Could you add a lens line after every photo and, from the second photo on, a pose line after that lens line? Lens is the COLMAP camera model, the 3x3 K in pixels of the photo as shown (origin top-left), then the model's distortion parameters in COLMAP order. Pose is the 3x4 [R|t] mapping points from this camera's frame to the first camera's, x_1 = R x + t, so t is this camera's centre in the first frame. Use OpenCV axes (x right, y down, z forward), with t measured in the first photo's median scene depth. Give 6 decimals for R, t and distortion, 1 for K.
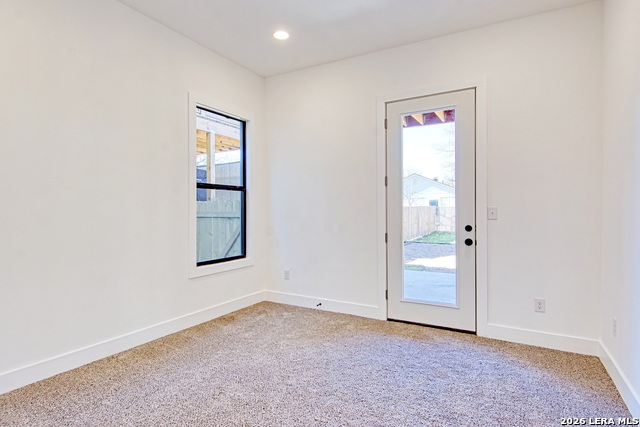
lens RADIAL K [[343.8, 0, 320.0], [0, 343.8, 213.5], [0, 0, 1]] dist [0.004021, -0.001242]
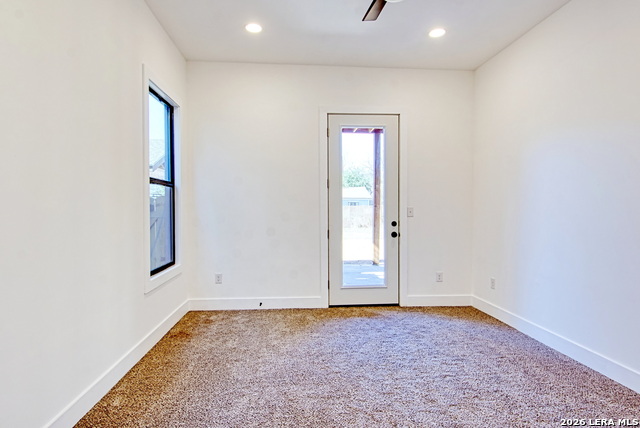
lens RADIAL K [[343.8, 0, 320.0], [0, 343.8, 214.0], [0, 0, 1]] dist [0.004021, -0.001242]
pose [[0.828118, -0.007765, 0.560500, -0.501095], [0.002939, 0.999950, 0.009510, -0.006460], [-0.560546, -0.006228, 0.828100, 0.094943]]
